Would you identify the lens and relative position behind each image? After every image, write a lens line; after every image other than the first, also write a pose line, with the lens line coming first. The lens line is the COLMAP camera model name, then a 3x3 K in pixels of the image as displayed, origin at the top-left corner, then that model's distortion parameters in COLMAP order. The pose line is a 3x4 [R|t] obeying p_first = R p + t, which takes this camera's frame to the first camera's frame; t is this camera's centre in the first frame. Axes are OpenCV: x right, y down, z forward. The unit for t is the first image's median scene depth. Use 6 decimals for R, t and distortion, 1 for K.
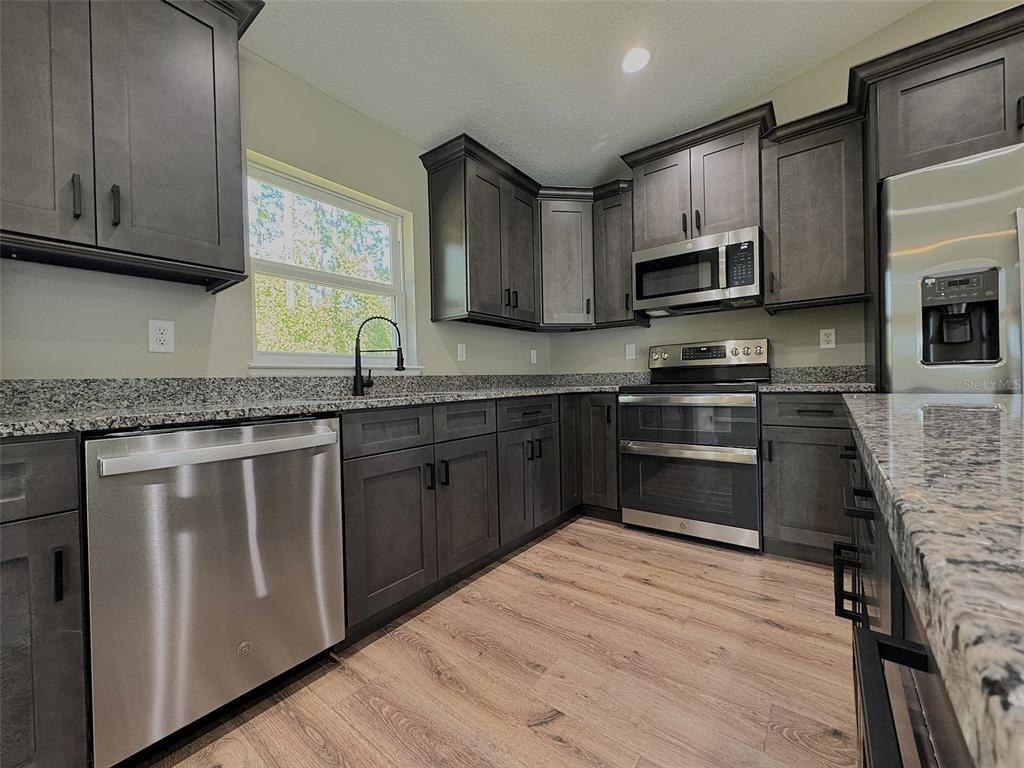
lens RADIAL K [[409.8, 0, 512.8], [0, 409.8, 383.4], [0, 0, 1]] dist [-0.002617, 0.000678]
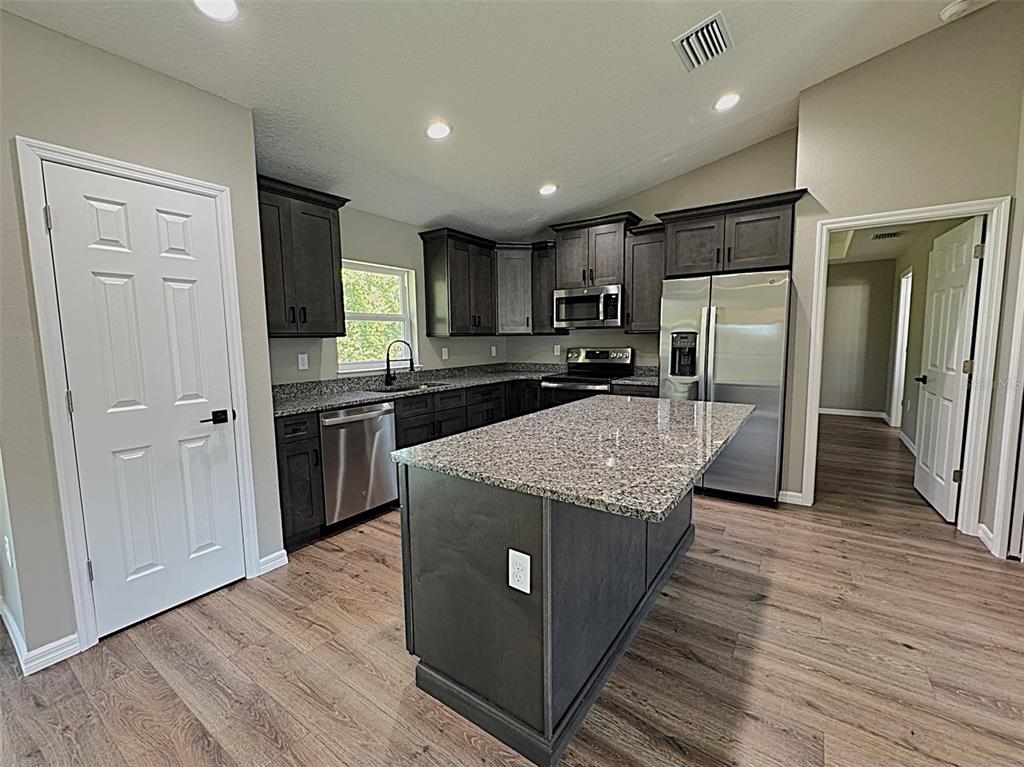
lens RADIAL K [[436.8, 0, 511.8], [0, 436.8, 381.4], [0, 0, 1]] dist [-0.002320, 0.000947]
pose [[0.998792, 0.004186, 0.048957, 0.061883], [-0.008570, 0.995932, 0.089696, -0.151272], [-0.048382, -0.090007, 0.994765, -0.858443]]
